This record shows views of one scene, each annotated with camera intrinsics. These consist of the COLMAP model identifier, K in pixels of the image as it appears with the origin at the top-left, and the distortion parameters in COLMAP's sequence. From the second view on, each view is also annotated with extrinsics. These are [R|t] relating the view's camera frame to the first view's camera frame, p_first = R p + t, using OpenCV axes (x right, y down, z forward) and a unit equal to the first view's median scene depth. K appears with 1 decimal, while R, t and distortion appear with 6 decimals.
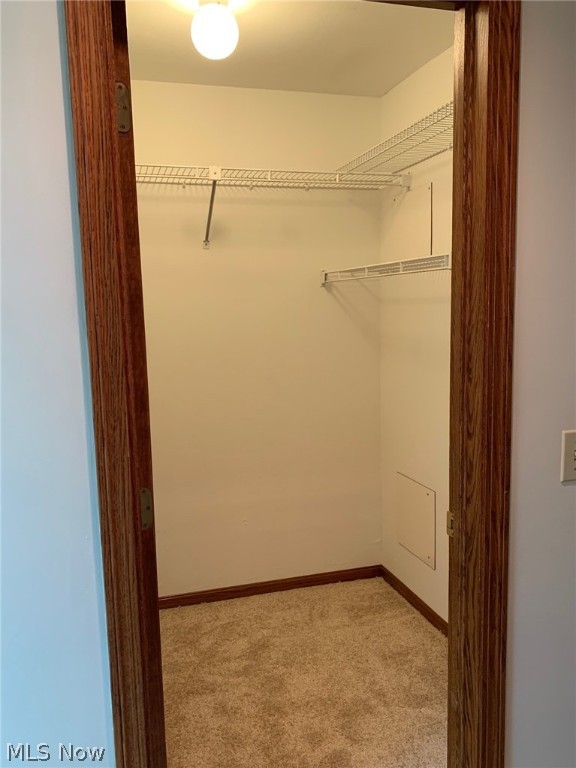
lens RADIAL K [[592.0, 0, 282.1], [0, 592.0, 382.2], [0, 0, 1]] dist [0.086068, -0.159160]
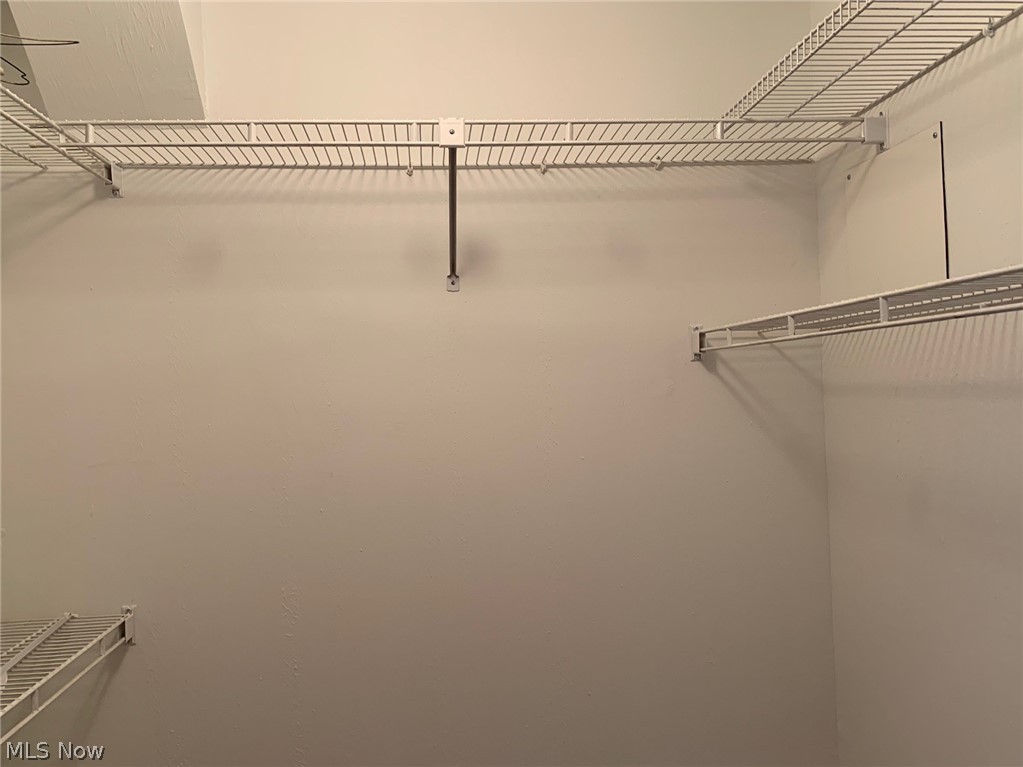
lens RADIAL K [[788.5, 0, 511.5], [0, 788.5, 383.5], [0, 0, 1]] dist [0.086068, -0.159160]
pose [[0.980591, -0.012565, -0.195660, 0.050256], [-0.013173, 0.991467, -0.129692, -0.060678], [0.195620, 0.129752, 0.972058, 0.370547]]
